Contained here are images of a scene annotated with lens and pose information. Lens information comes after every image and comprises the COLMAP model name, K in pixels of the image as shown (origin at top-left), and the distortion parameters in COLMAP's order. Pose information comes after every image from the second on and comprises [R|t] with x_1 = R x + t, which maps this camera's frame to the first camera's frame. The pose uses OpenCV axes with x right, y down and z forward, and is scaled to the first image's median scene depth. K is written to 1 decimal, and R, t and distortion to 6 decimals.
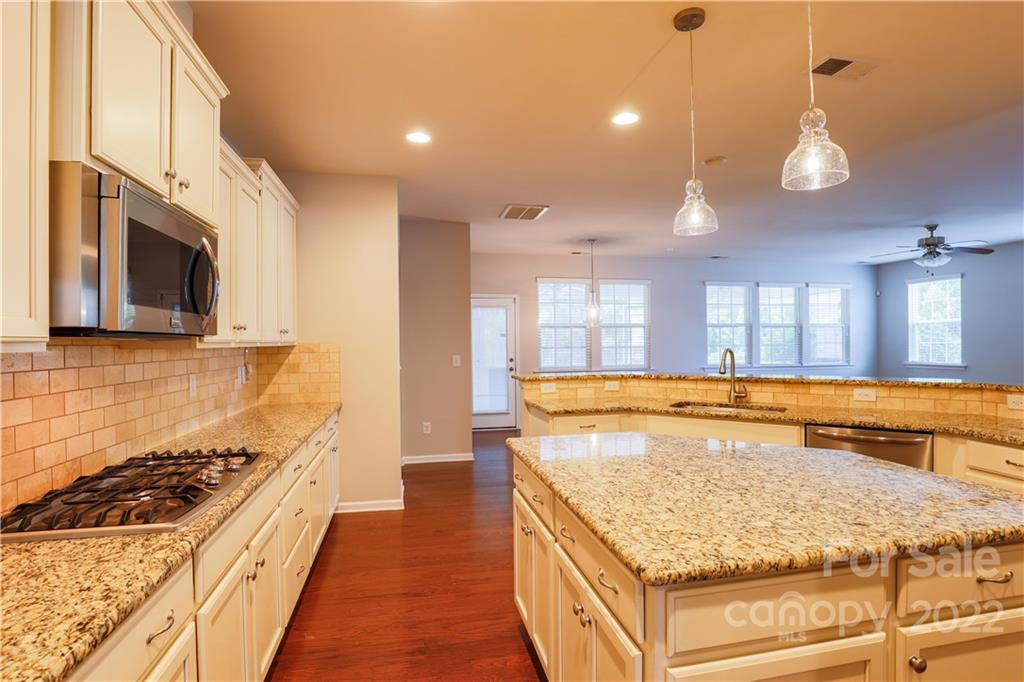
lens RADIAL K [[500.9, 0, 511.4], [0, 500.9, 340.0], [0, 0, 1]] dist [-0.030215, -0.000497]
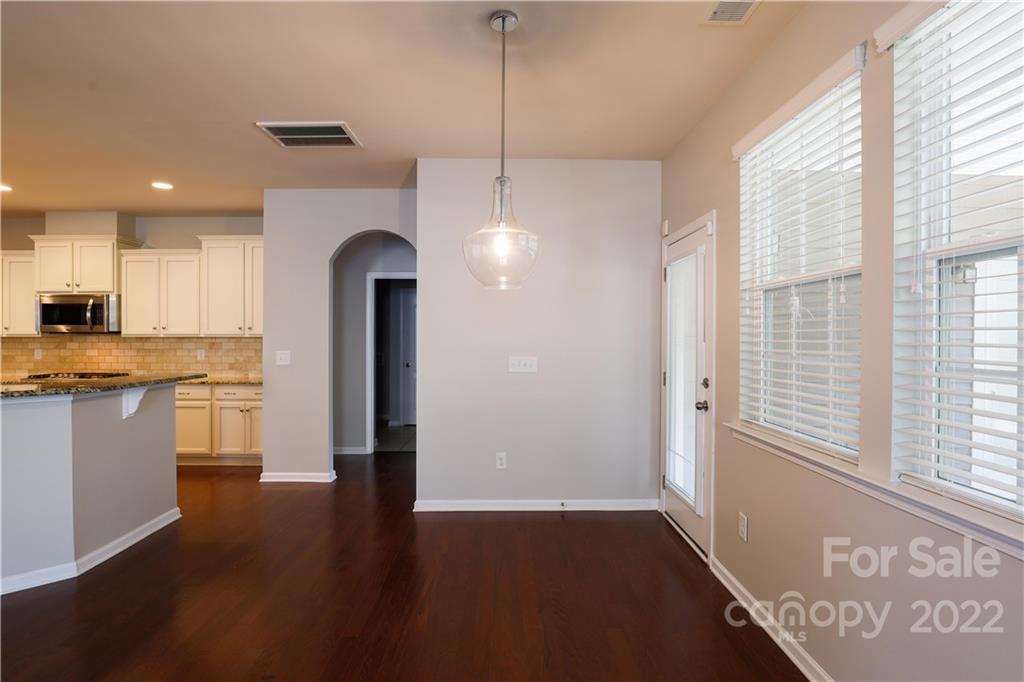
lens RADIAL K [[500.9, 0, 511.4], [0, 500.9, 340.0], [0, 0, 1]] dist [-0.030215, -0.000497]
pose [[-0.177787, 0.015431, -0.983948, 0.828193], [0.002614, 0.999881, 0.015208, -0.000062], [0.984066, 0.000131, -0.177806, 1.867004]]
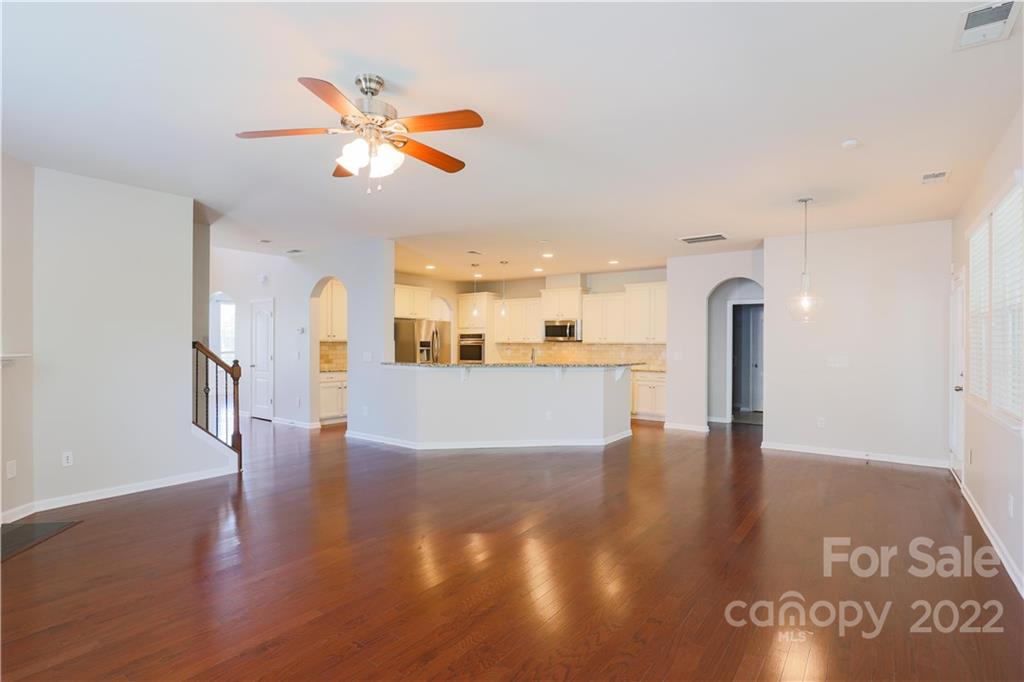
lens RADIAL K [[500.9, 0, 511.4], [0, 500.9, 340.0], [0, 0, 1]] dist [-0.030215, -0.000497]
pose [[-0.740749, 0.000952, -0.671781, 1.631000], [0.002425, 0.999996, -0.001257, -0.005324], [0.671777, -0.002561, -0.740749, 2.170907]]
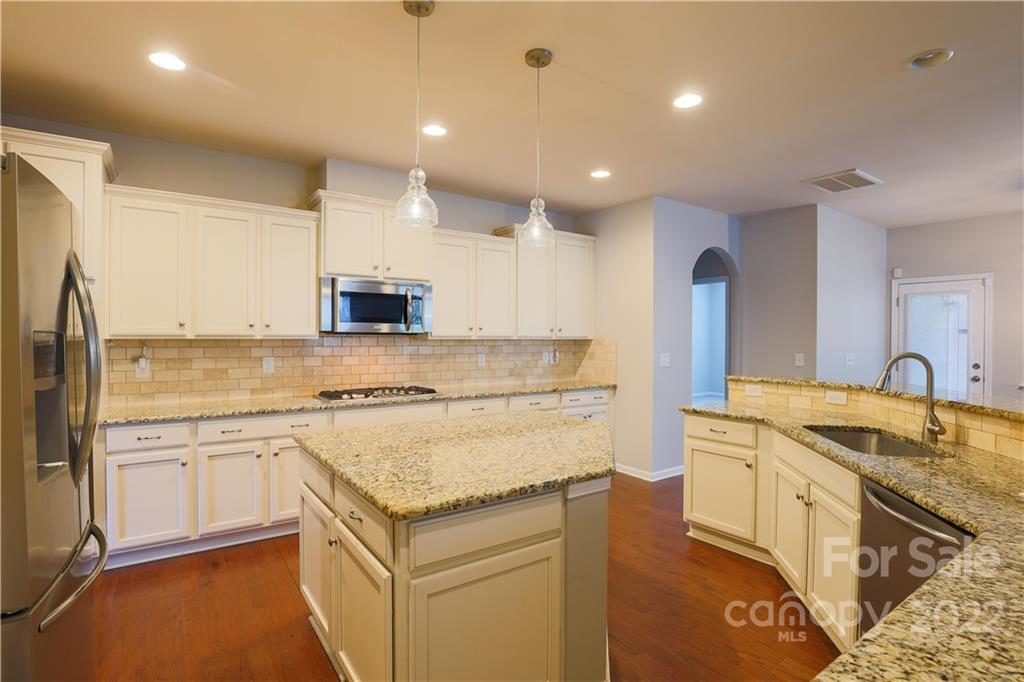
lens RADIAL K [[500.9, 0, 511.4], [0, 500.9, 340.0], [0, 0, 1]] dist [-0.030215, -0.000497]
pose [[0.402828, 0.015123, -0.915151, 0.740111], [-0.005861, 0.999886, 0.013944, -0.005673], [0.915257, -0.000253, 0.402871, 0.244202]]
